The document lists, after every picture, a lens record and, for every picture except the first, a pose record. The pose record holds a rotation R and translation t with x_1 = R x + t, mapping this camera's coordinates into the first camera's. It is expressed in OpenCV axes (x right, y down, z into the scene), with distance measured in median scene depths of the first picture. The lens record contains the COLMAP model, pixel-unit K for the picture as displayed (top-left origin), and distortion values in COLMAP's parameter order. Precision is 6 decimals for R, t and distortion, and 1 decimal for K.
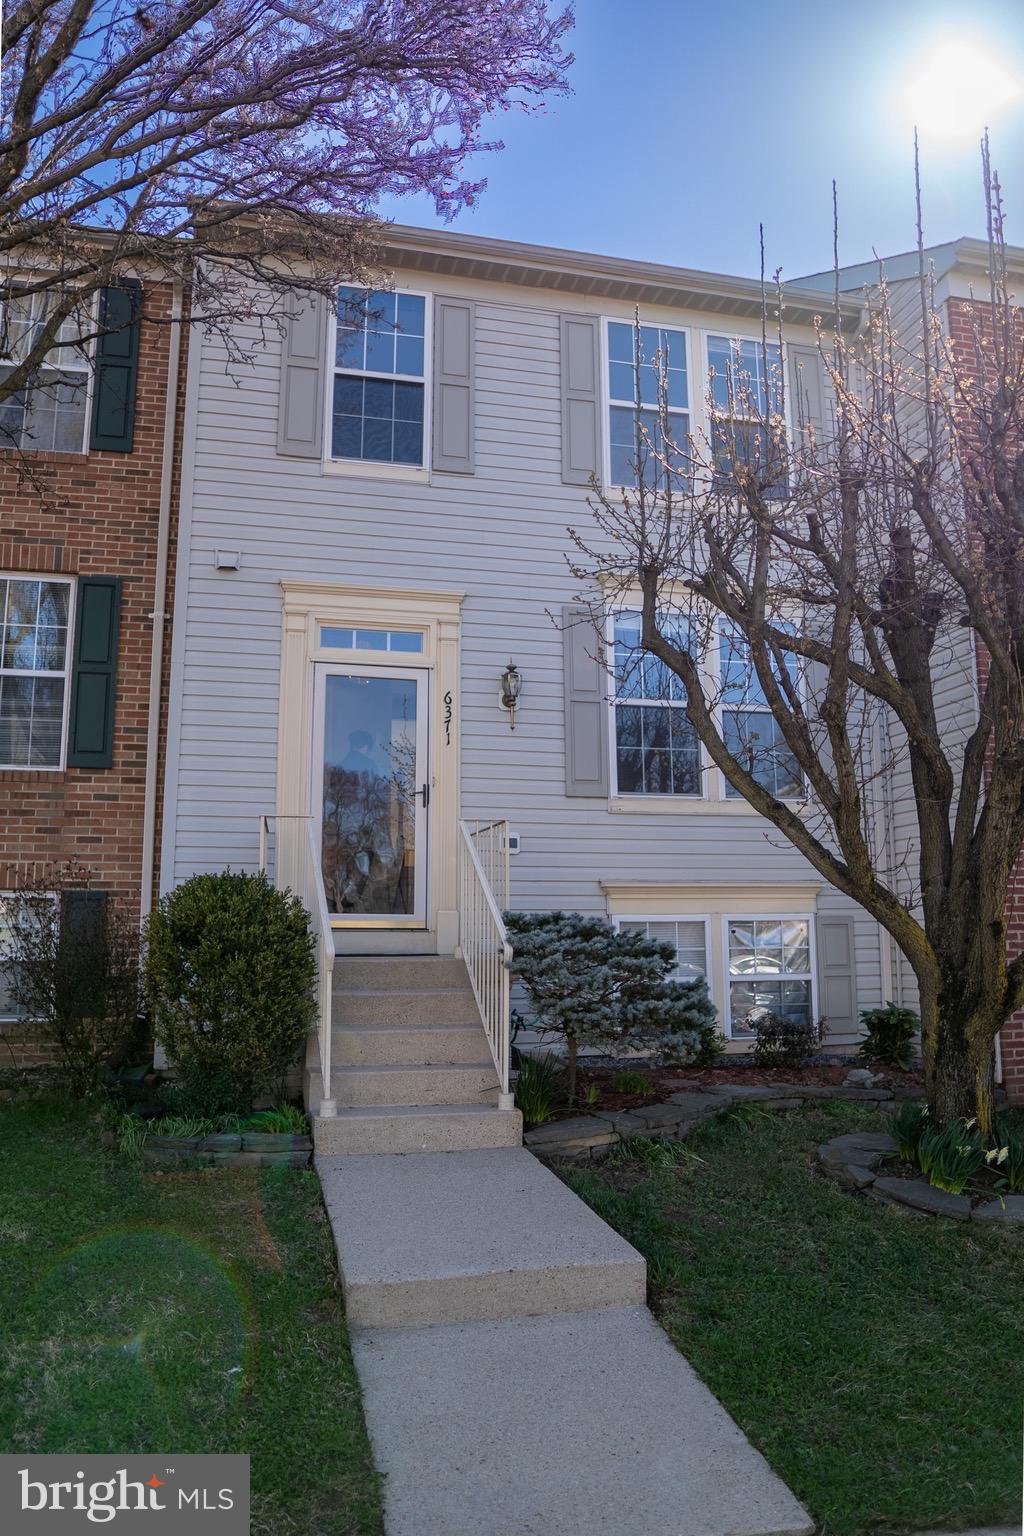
lens RADIAL K [[1097.9, 0, 510.2], [0, 1097.9, 775.3], [0, 0, 1]] dist [-0.105172, 0.062577]
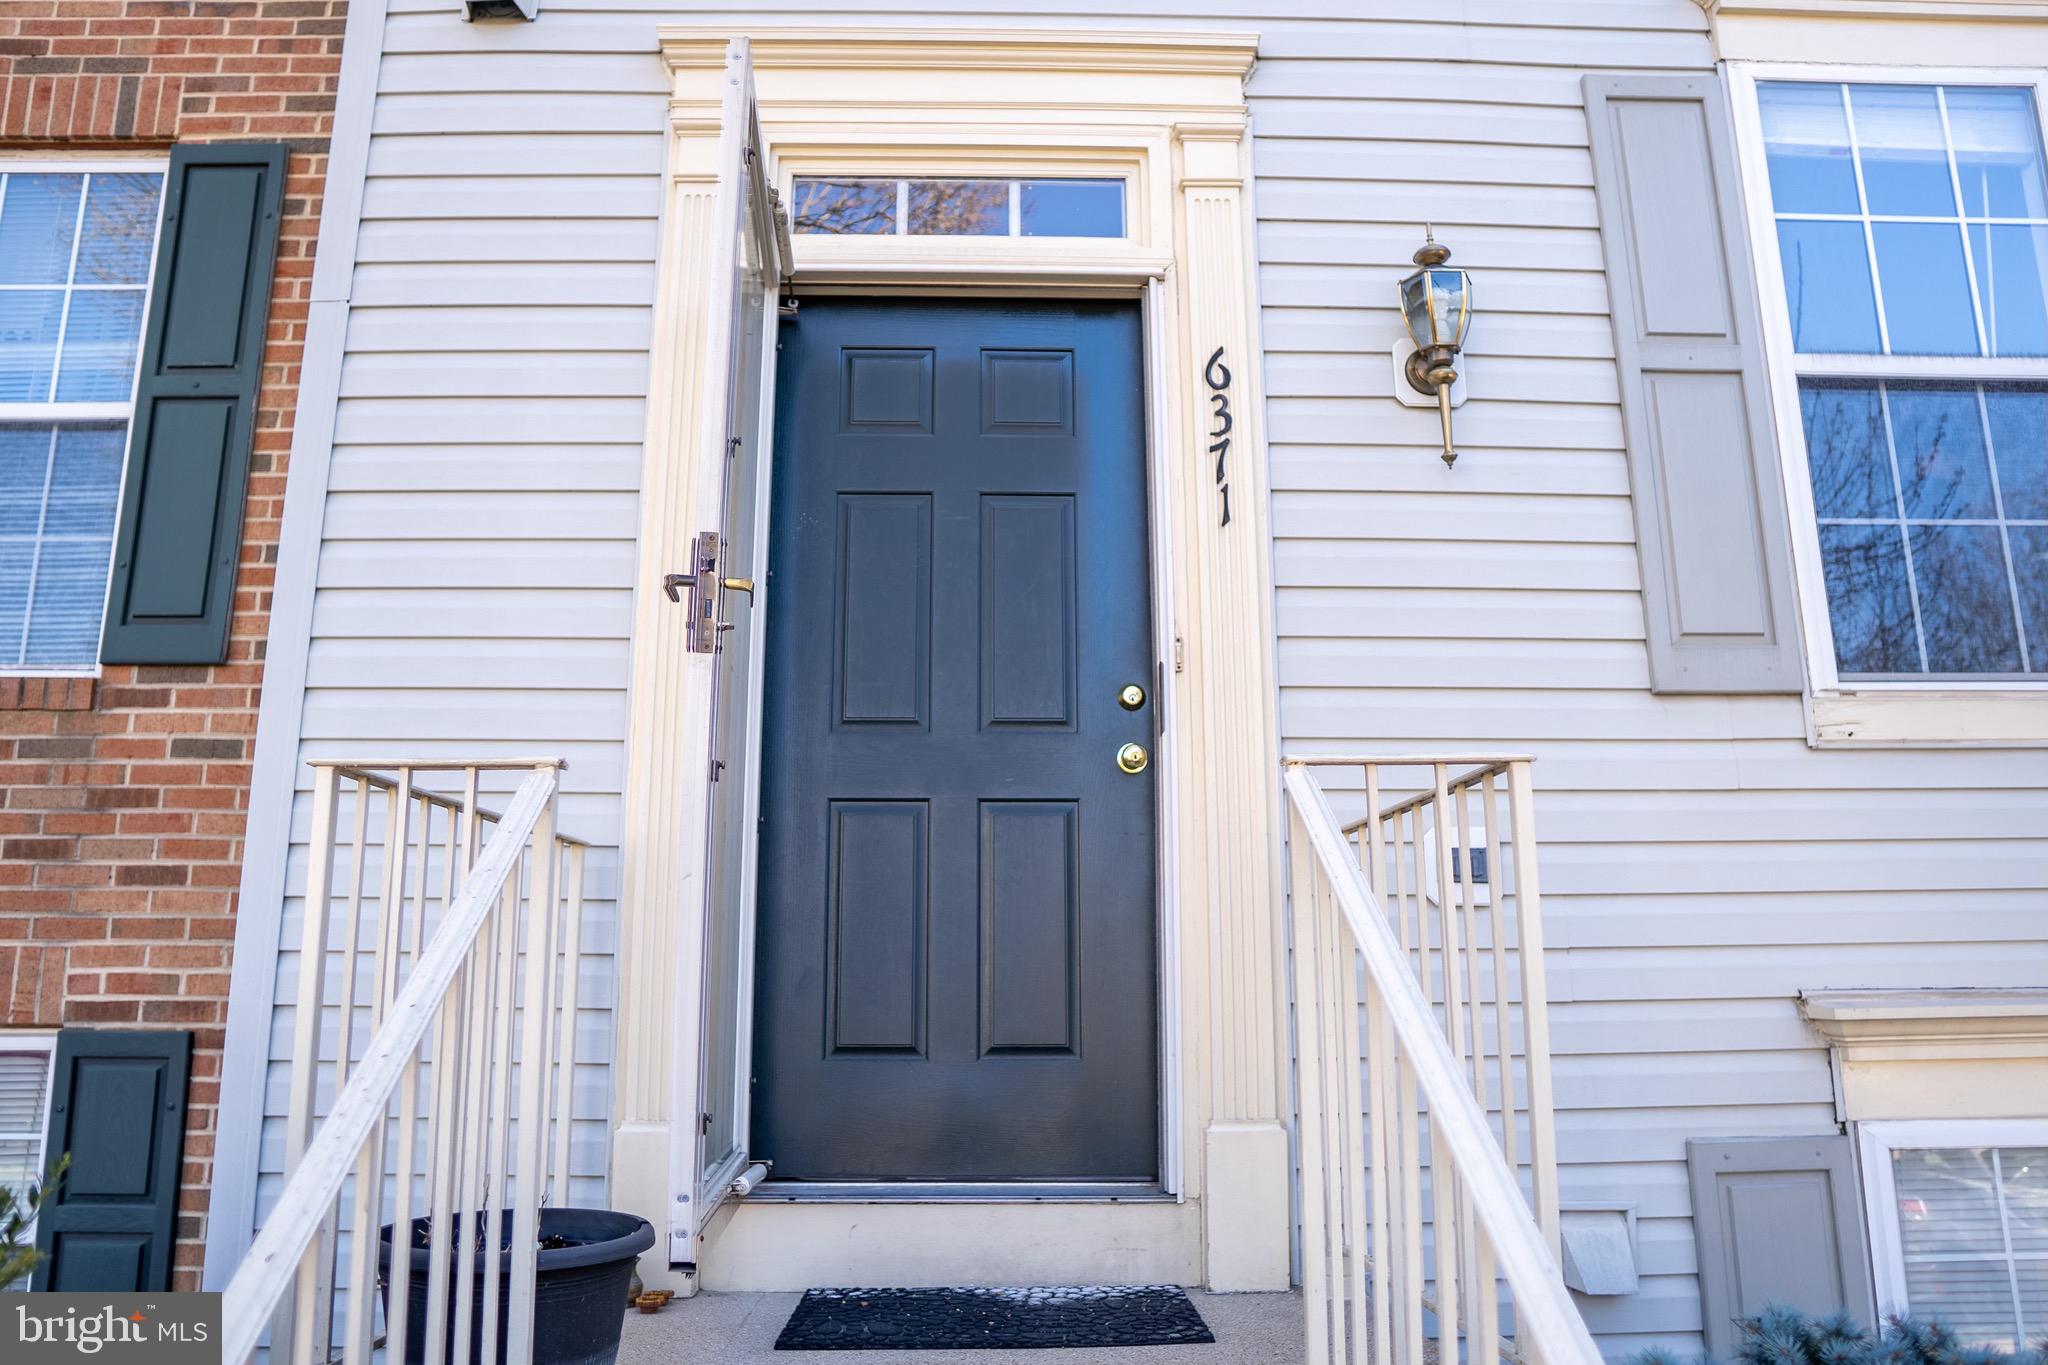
lens RADIAL K [[1454.4, 0, 1011.6], [0, 1454.4, 674.8], [0, 0, 1]] dist [-0.101705, 0.059018]
pose [[0.976948, -0.043646, -0.208968, -0.033744], [0.030172, 0.997281, -0.067239, 0.034742], [0.211334, 0.059384, 0.975608, 0.622431]]
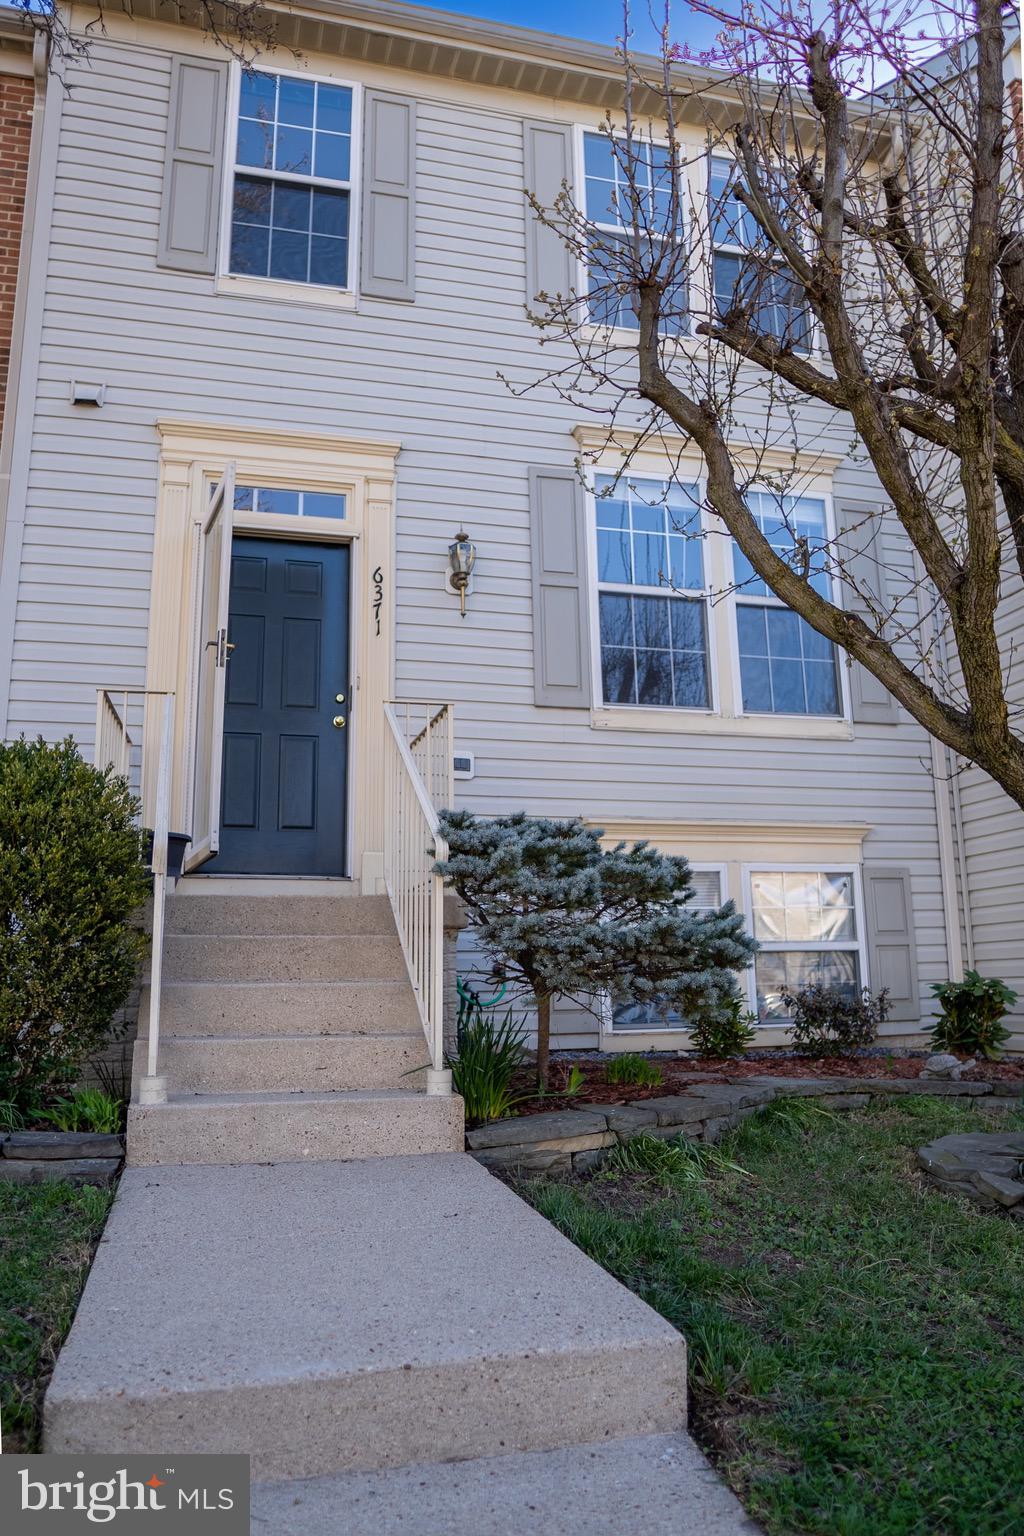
lens RADIAL K [[1121.6, 0, 508.9], [0, 1121.6, 778.2], [0, 0, 1]] dist [-0.102456, 0.060146]
pose [[0.999782, -0.007741, 0.019396, 0.017835], [0.008487, 0.999217, -0.038656, 0.101029], [-0.019082, 0.038812, 0.999064, 0.233235]]
